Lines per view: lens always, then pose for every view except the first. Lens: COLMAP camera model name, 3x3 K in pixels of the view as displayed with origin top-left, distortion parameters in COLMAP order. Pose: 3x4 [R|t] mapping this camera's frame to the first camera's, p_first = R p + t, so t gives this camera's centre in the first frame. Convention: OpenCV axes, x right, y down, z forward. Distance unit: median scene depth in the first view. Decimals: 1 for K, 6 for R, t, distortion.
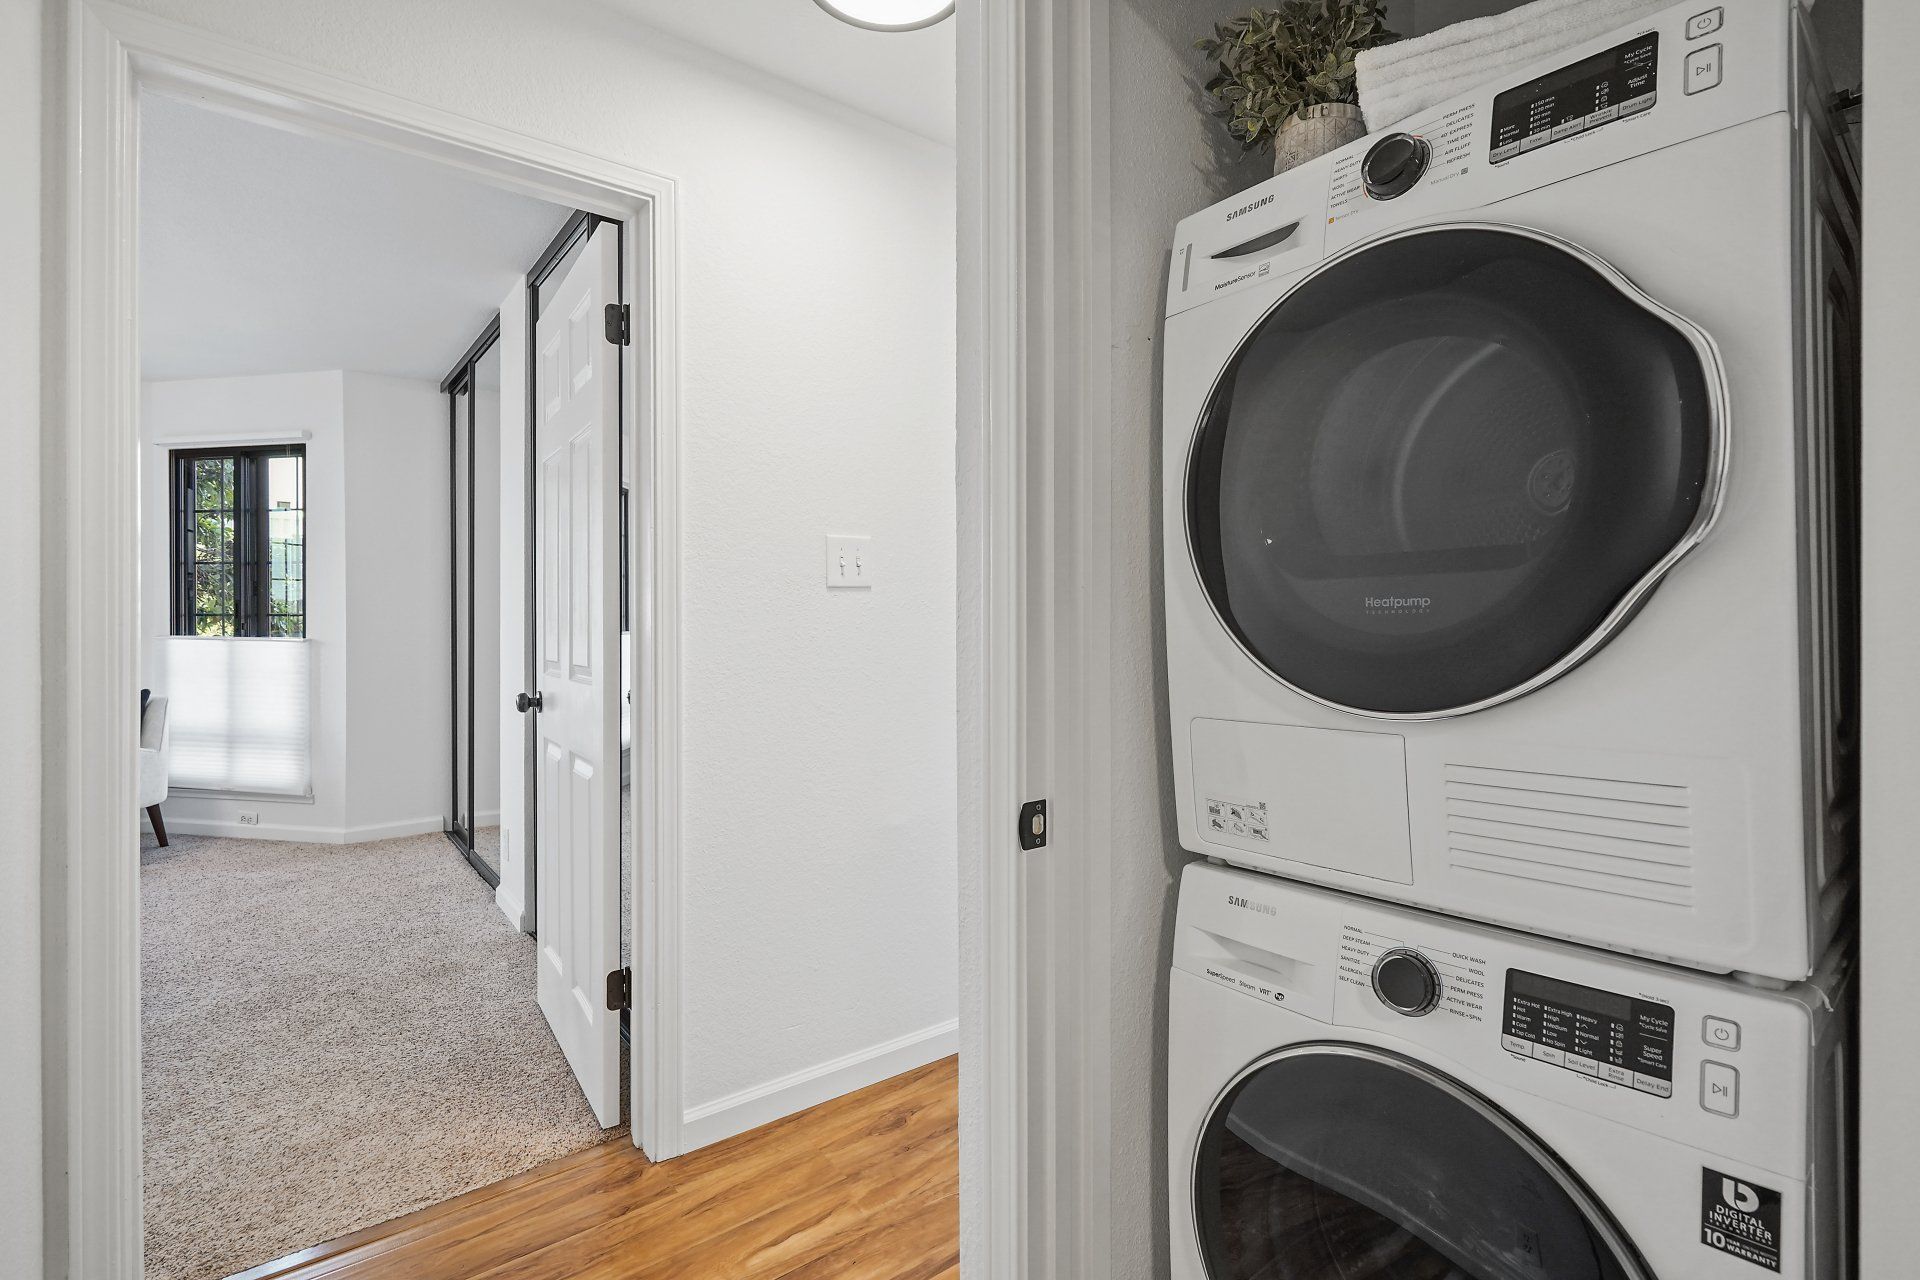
lens RADIAL K [[885.5, 0, 952.0], [0, 885.5, 640.4], [0, 0, 1]] dist [-0.000937, -0.000457]
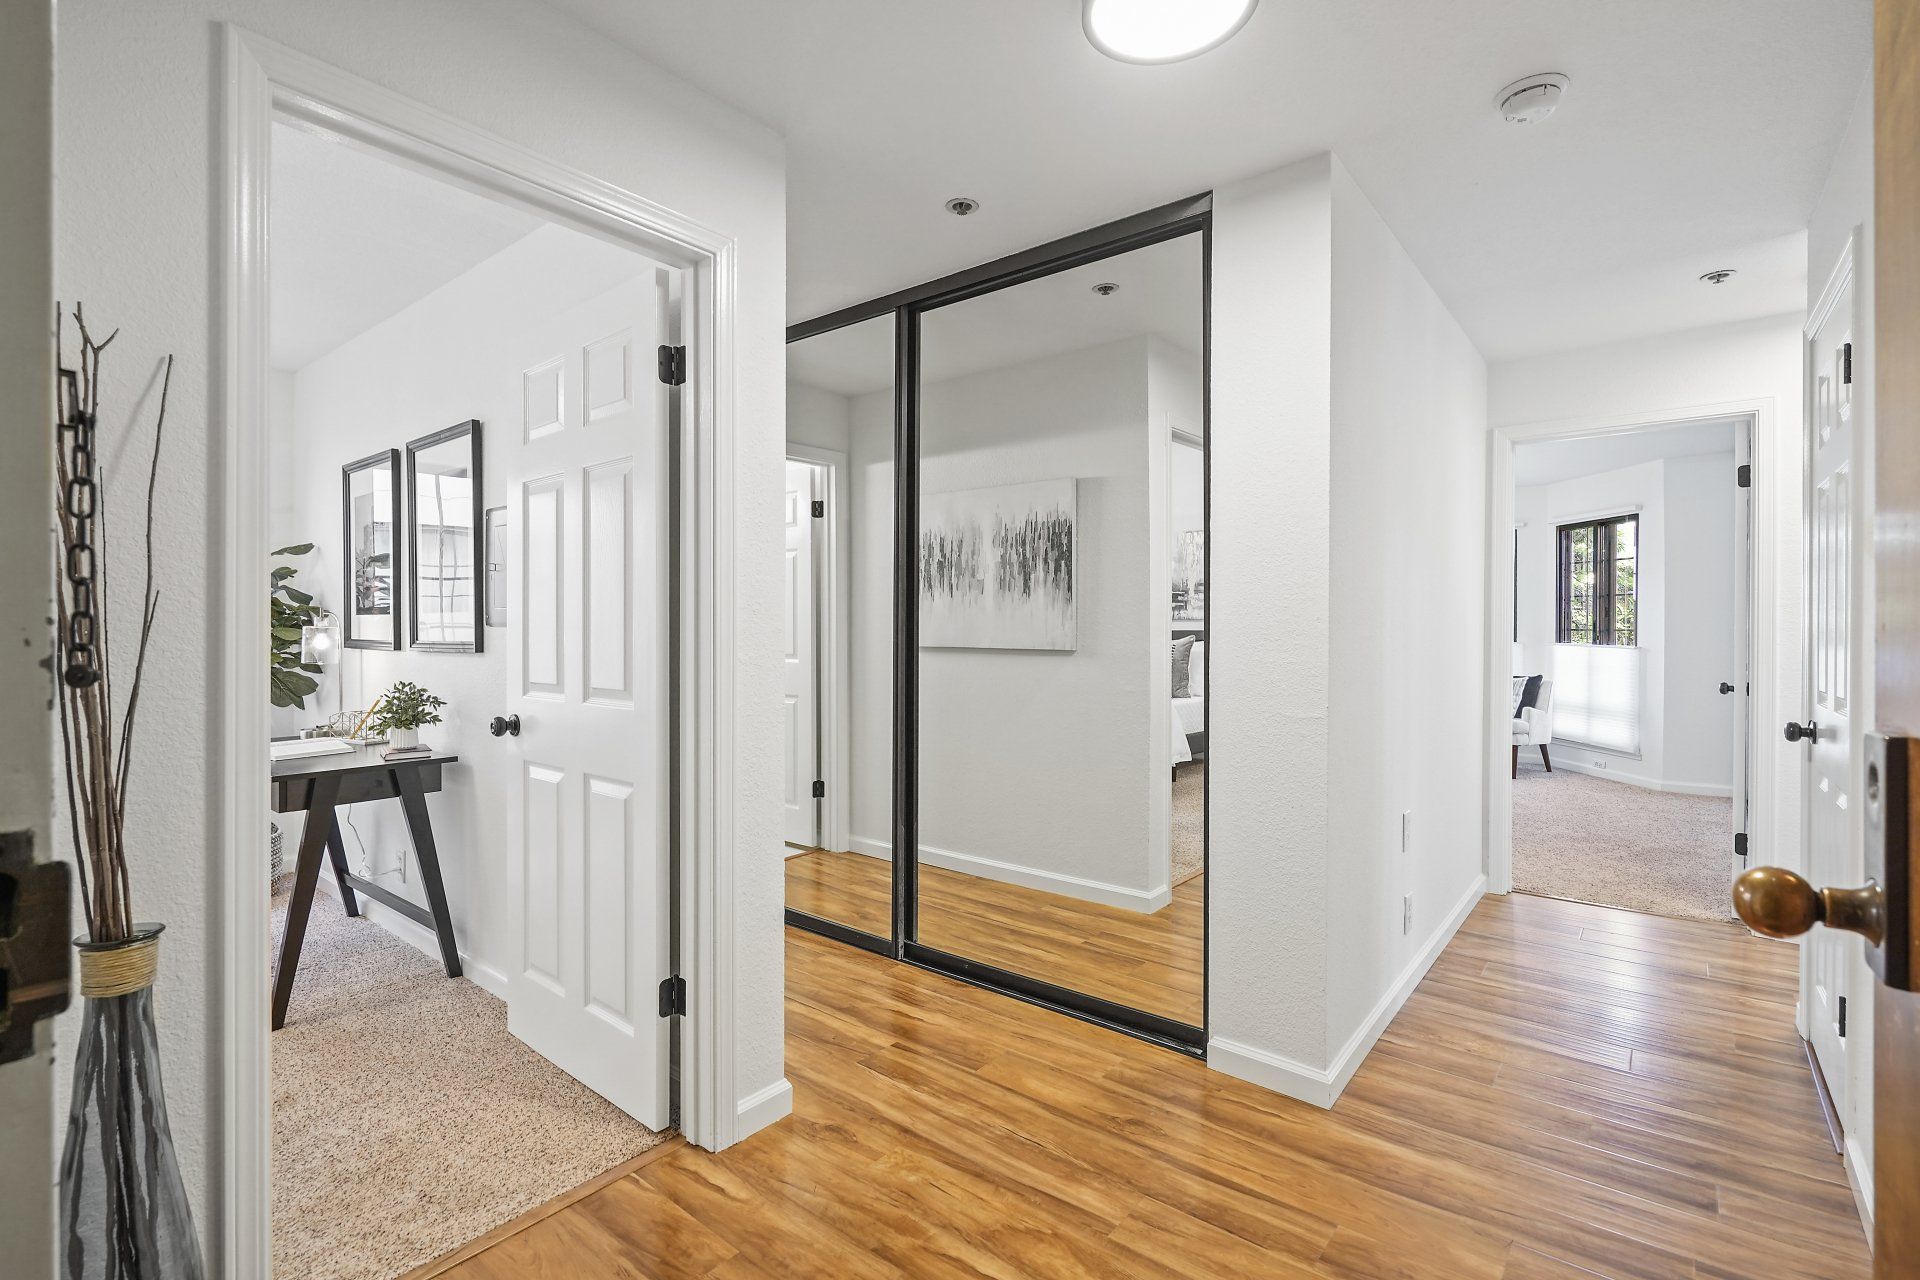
lens RADIAL K [[885.5, 0, 952.7], [0, 885.5, 642.6], [0, 0, 1]] dist [-0.000937, -0.000457]
pose [[0.220300, 0.012595, -0.975351, 0.438979], [-0.006202, 0.999915, 0.011511, -0.017311], [0.975412, 0.003513, 0.220360, -0.417590]]
